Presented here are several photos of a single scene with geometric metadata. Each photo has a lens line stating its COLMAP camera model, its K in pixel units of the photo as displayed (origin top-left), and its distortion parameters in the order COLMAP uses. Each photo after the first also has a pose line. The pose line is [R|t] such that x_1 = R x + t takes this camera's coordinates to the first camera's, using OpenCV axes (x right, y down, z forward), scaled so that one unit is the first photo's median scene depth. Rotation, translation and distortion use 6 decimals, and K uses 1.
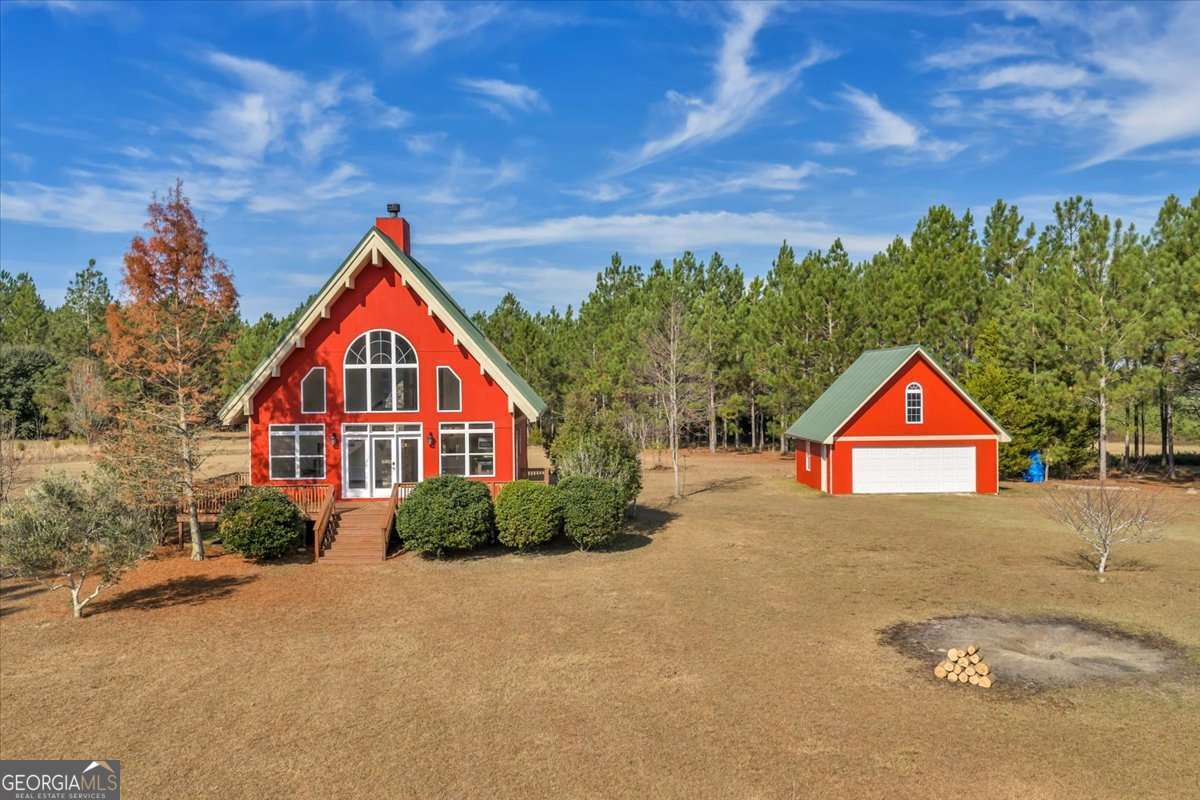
lens RADIAL K [[998.8, 0, 601.4], [0, 998.8, 399.4], [0, 0, 1]] dist [0.035655, -0.011877]
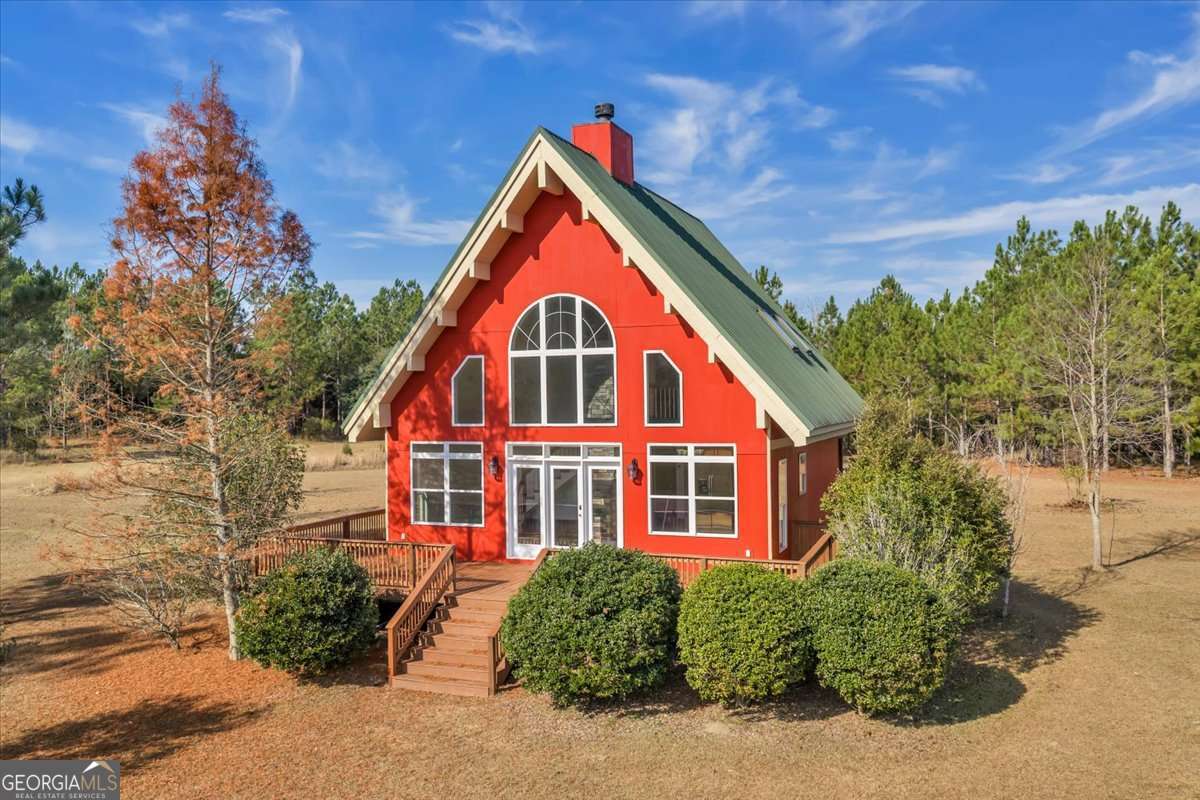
lens RADIAL K [[998.8, 0, 610.1], [0, 998.8, 407.1], [0, 0, 1]] dist [0.035655, -0.011877]
pose [[0.918805, 0.008077, -0.394629, 0.055644], [-0.005100, 0.999950, 0.008592, -0.004505], [0.394678, -0.005882, 0.918801, 0.436653]]
